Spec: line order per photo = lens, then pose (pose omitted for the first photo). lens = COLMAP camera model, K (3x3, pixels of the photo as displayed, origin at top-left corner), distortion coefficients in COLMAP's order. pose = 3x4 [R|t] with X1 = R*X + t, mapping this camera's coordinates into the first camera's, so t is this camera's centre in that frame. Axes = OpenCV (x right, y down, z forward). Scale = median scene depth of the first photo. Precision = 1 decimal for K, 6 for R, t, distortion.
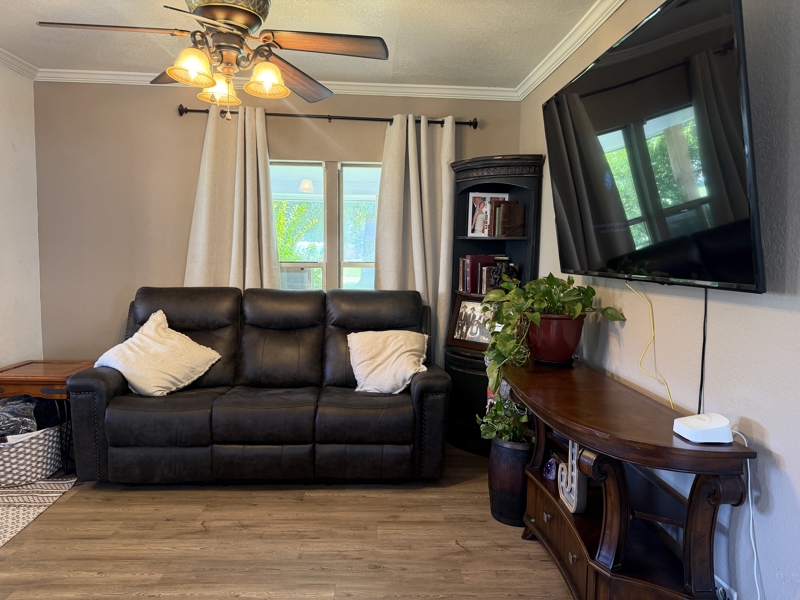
lens RADIAL K [[562.3, 0, 401.5], [0, 562.3, 302.1], [0, 0, 1]] dist [0.033190, -0.041418]
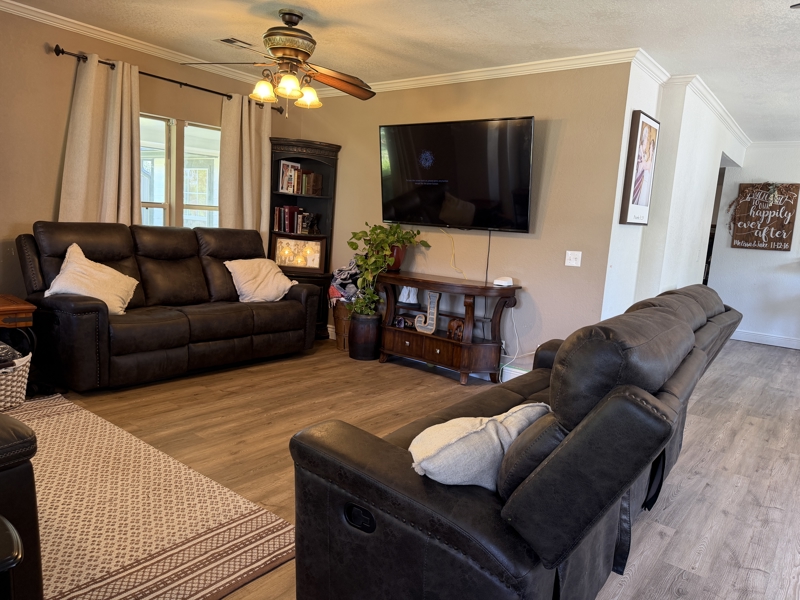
lens RADIAL K [[562.3, 0, 395.7], [0, 562.3, 314.9], [0, 0, 1]] dist [0.033190, -0.041418]
pose [[0.656013, -0.092504, 0.749060, -0.966482], [0.001643, 0.992633, 0.121145, 0.023715], [-0.754748, -0.078242, 0.651332, -0.214410]]
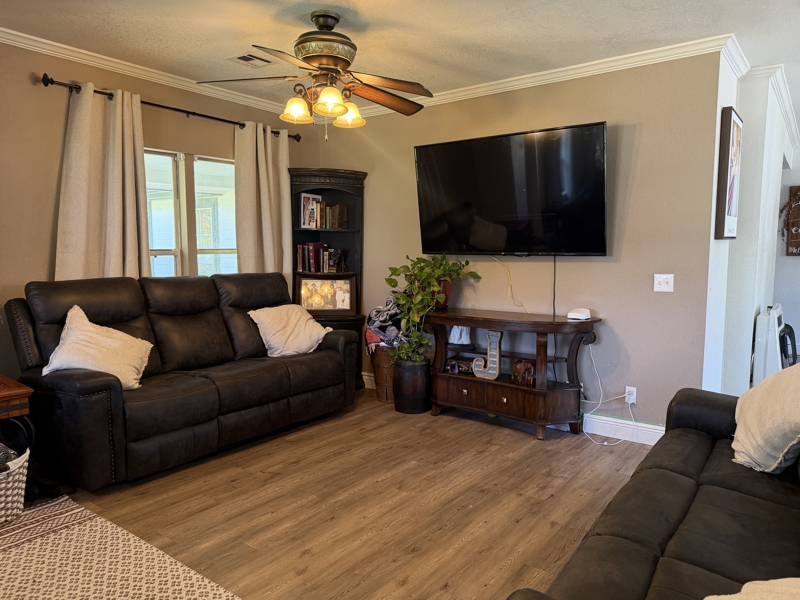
lens RADIAL K [[562.3, 0, 395.0], [0, 562.3, 315.9], [0, 0, 1]] dist [0.033190, -0.041418]
pose [[0.643389, -0.102686, 0.758621, -0.895058], [0.067264, 0.994713, 0.077596, -0.005031], [-0.762578, 0.001104, 0.646895, 0.024948]]
